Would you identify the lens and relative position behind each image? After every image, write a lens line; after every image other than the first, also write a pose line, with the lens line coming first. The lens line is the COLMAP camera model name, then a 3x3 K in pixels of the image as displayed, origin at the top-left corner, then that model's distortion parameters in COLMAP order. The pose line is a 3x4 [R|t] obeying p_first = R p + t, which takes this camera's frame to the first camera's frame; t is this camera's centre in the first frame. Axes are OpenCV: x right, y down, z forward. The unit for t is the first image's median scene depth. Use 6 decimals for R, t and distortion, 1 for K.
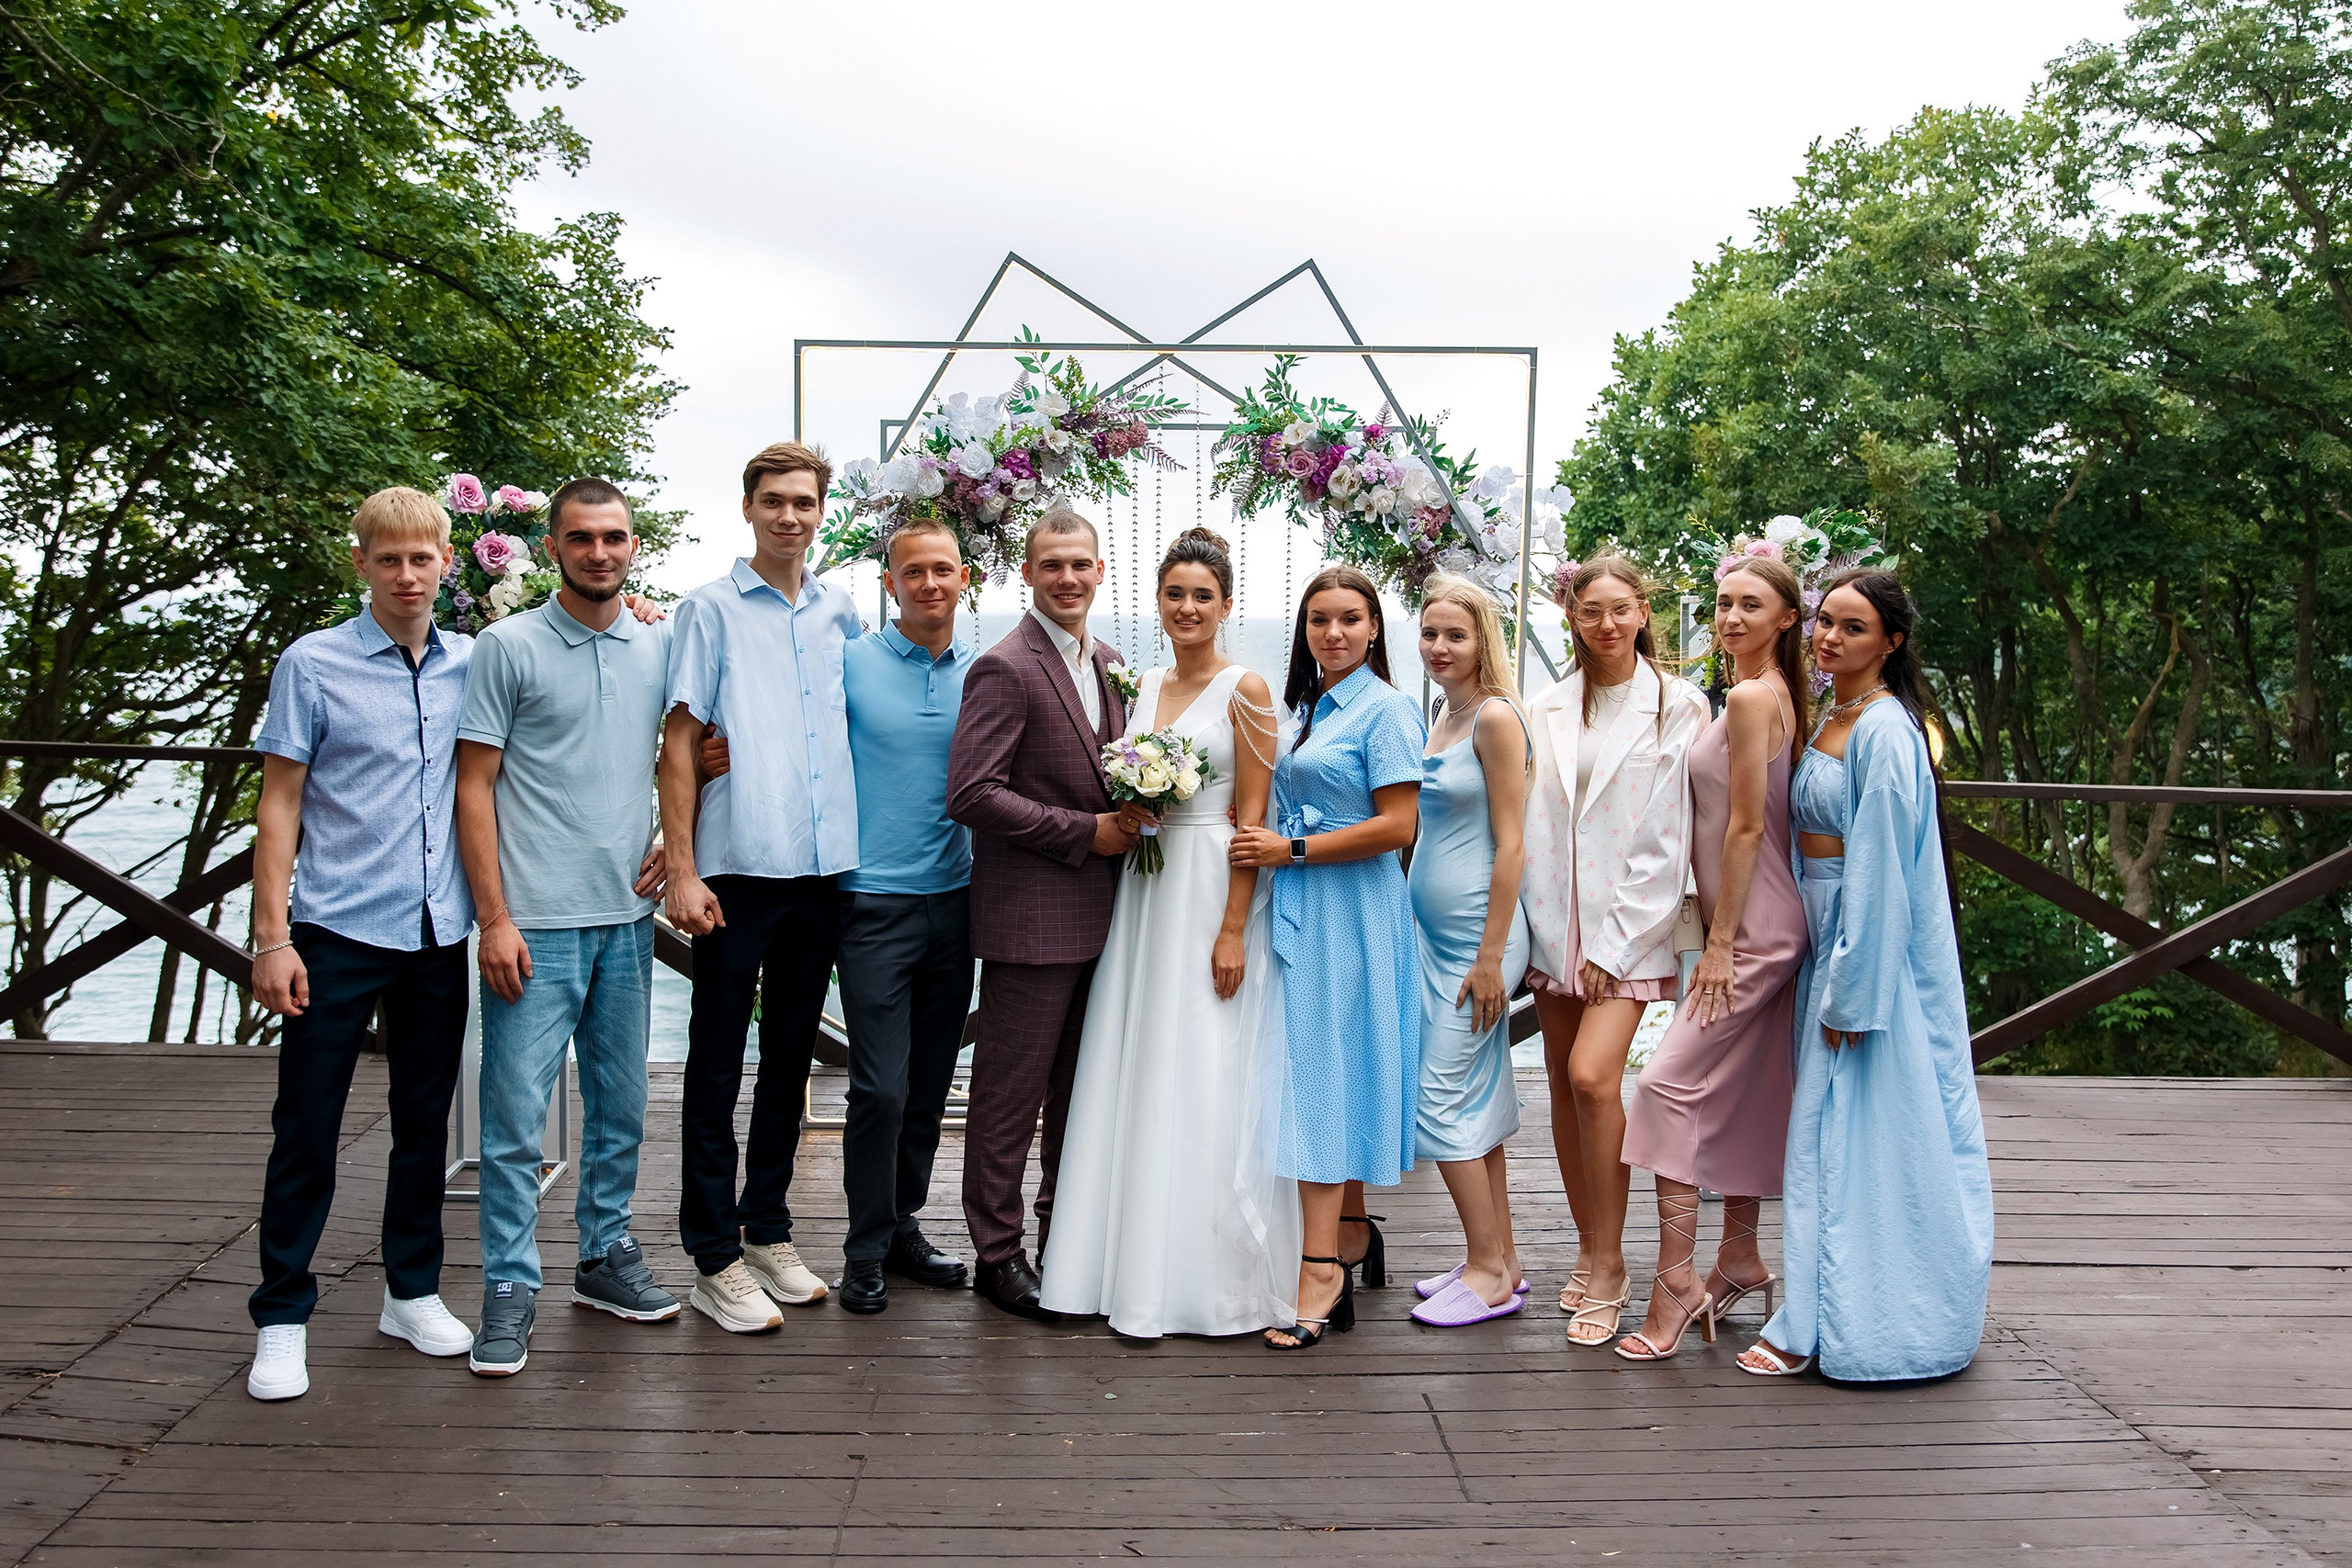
lens RADIAL K [[2032.2, 0, 1150.5], [0, 2032.2, 764.0], [0, 0, 1]] dist [-0.023469, 0.004019]
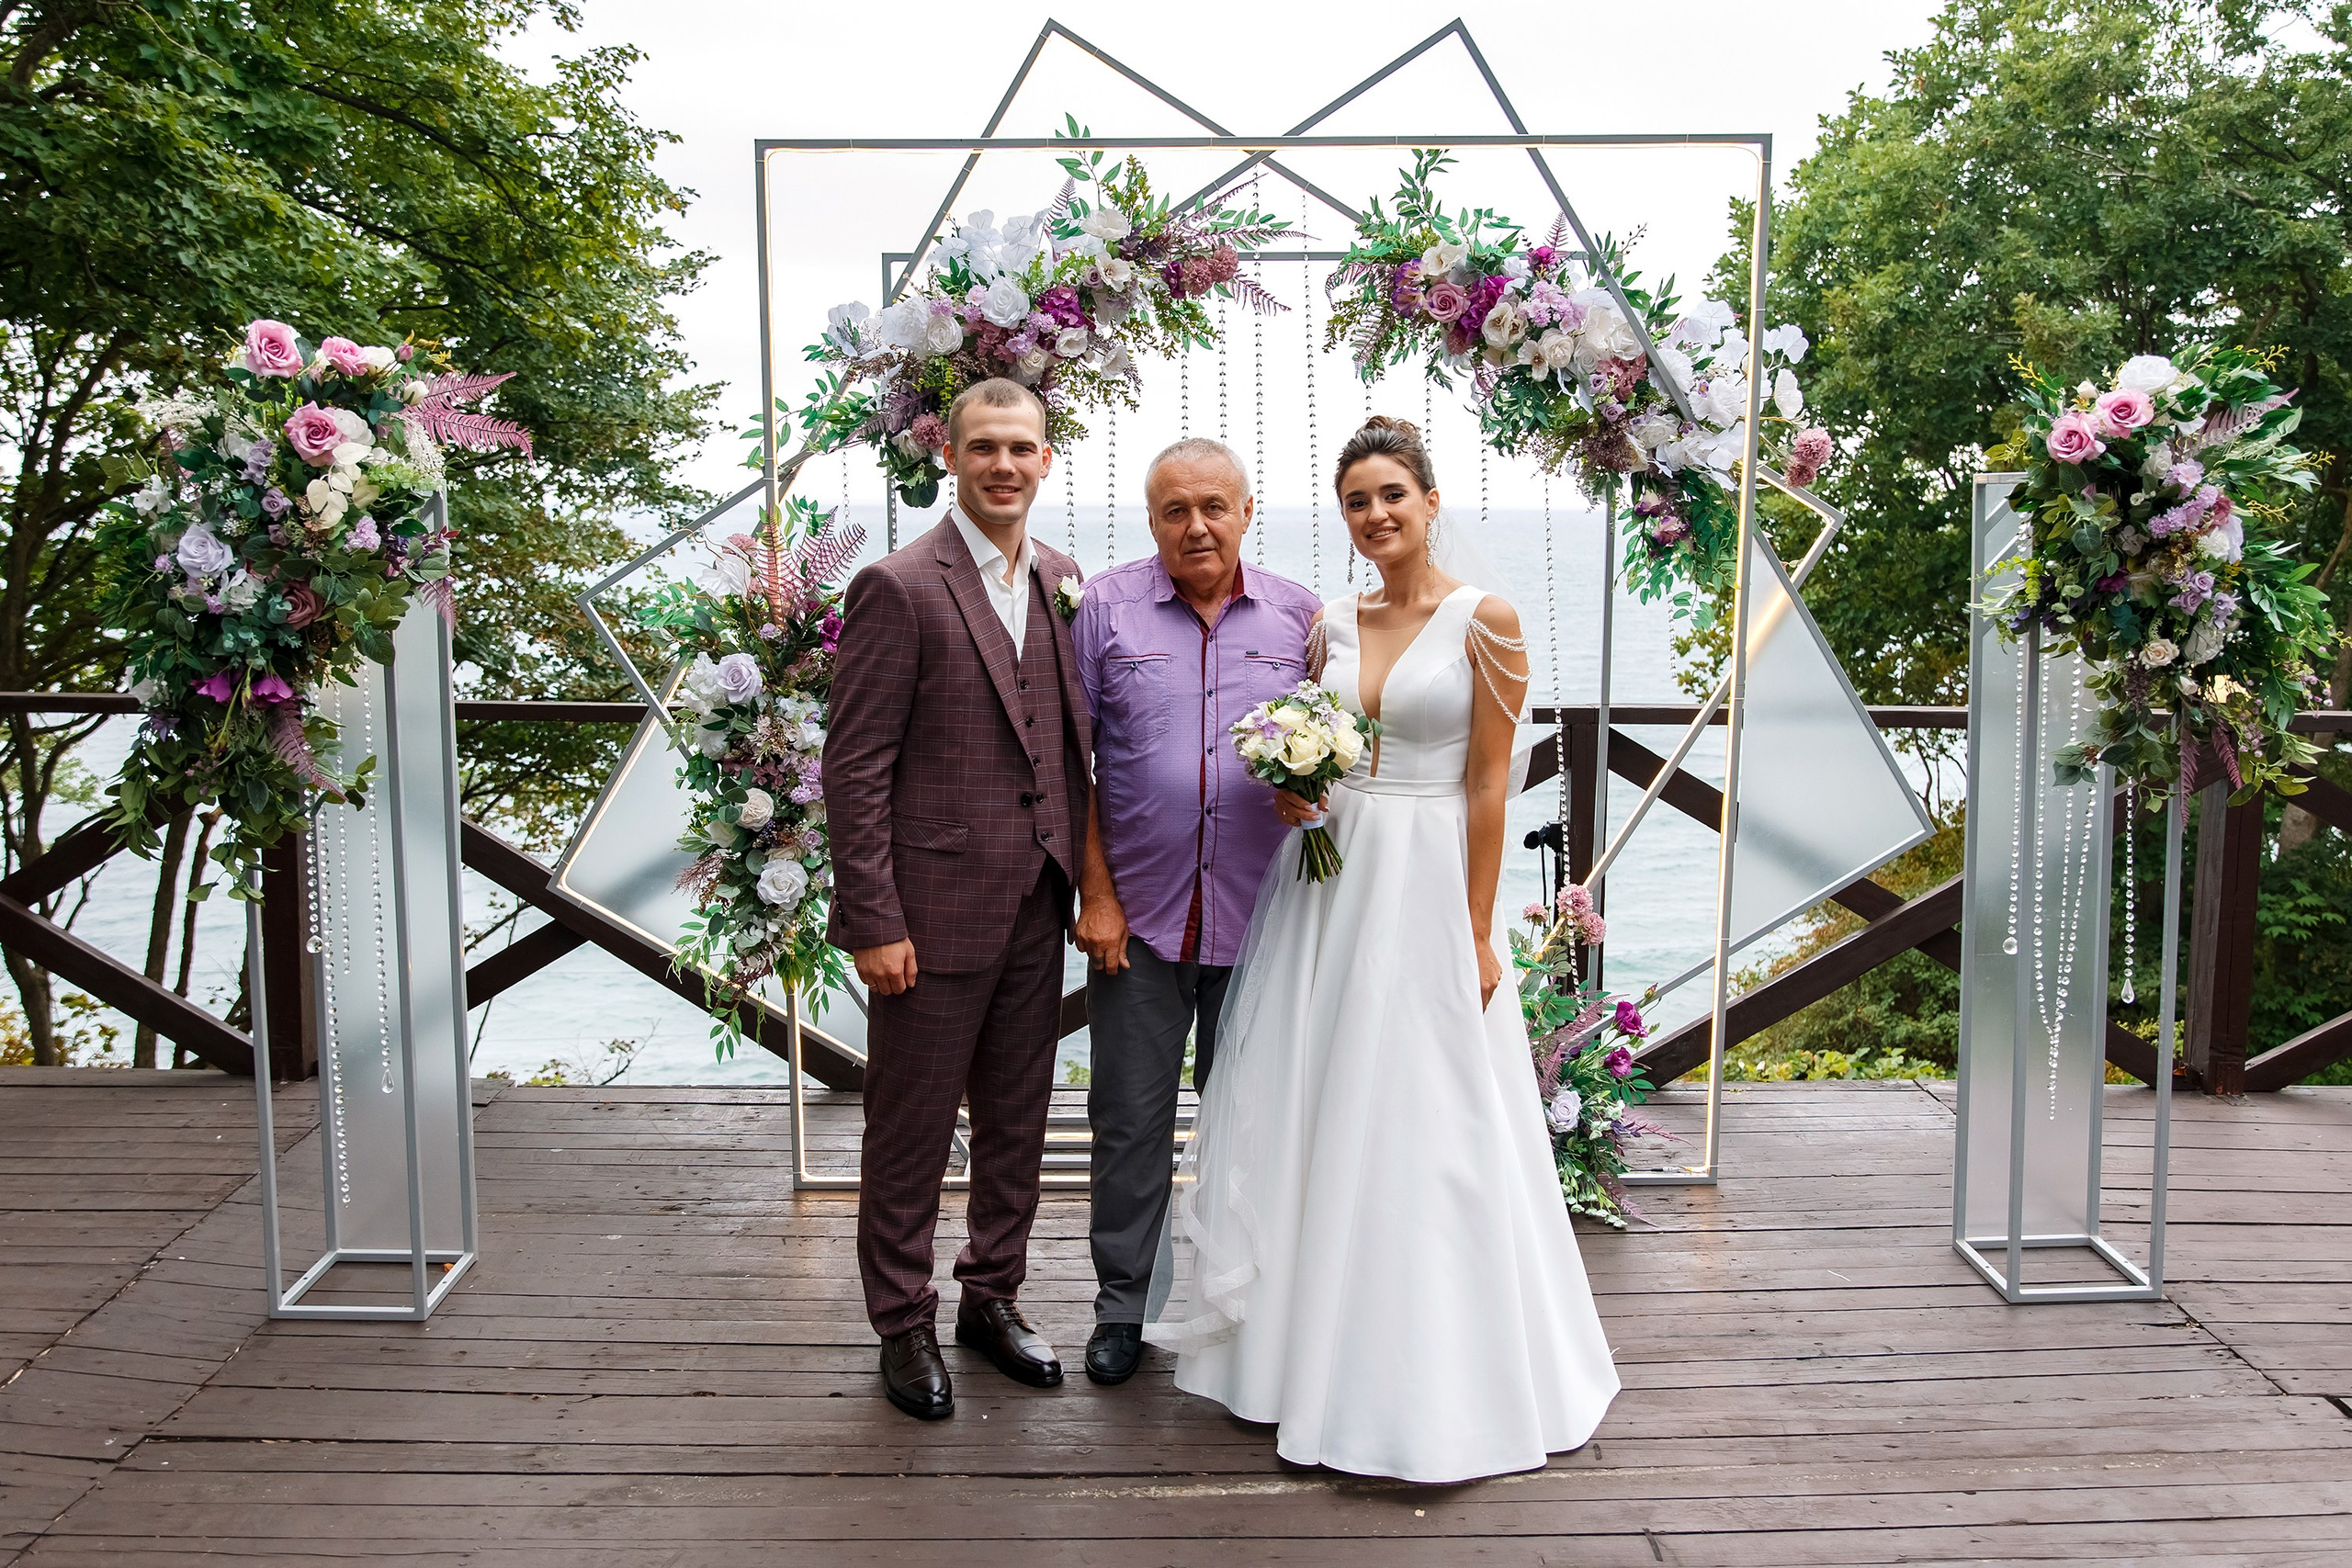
lens RADIAL K [[2019.1, 0, 1184.5], [0, 2019.1, 747.9], [0, 0, 1]] dist [-0.020530, 0.011015]
pose [[0.999646, -0.010522, -0.024437, -0.004659], [0.011649, 0.998852, 0.046475, -0.020418], [0.023920, -0.046743, 0.998621, 0.254496]]
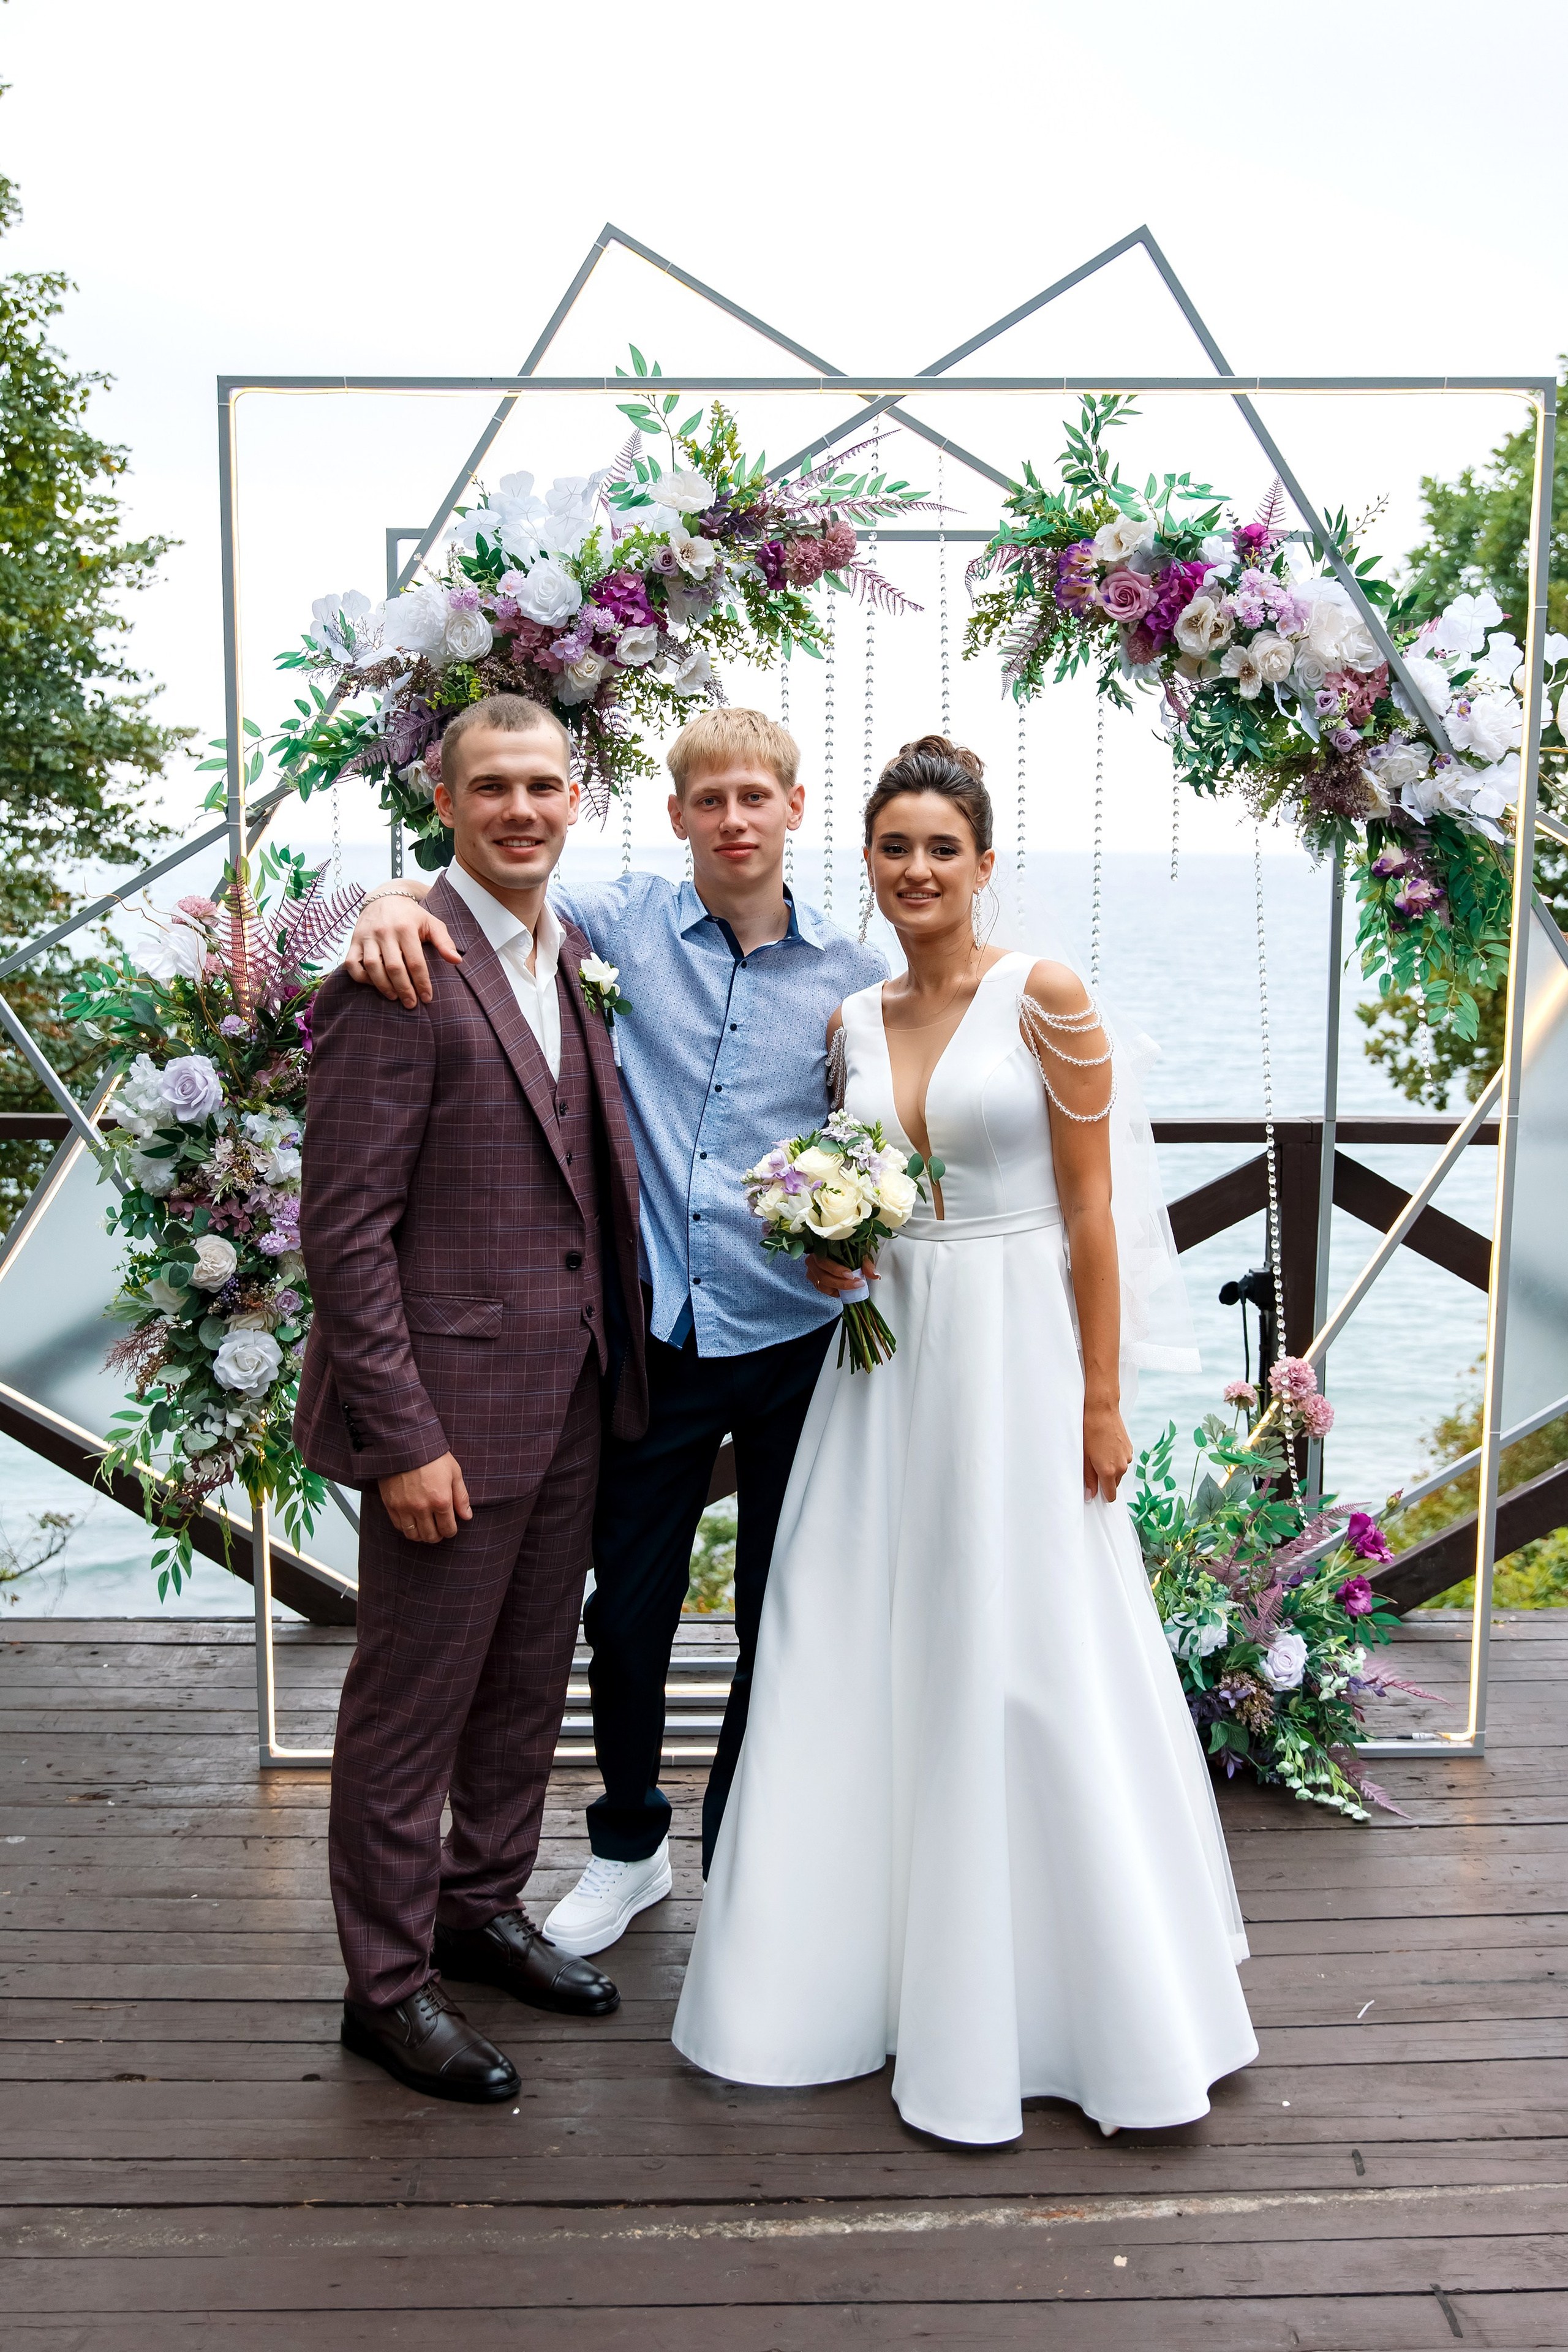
lens RADIAL K [[2431.7, 0, 795.1], [0, 2431.7, 1067.6], [0, 0, 1]] dist [0.011636, -0.038400]
pose [[0.999936, -0.009210, -0.006530, -0.014729], [0.009328, 0.999789, 0.018291, -0.029585], [0.006360, -0.018351, 0.999811, 0.319197]]
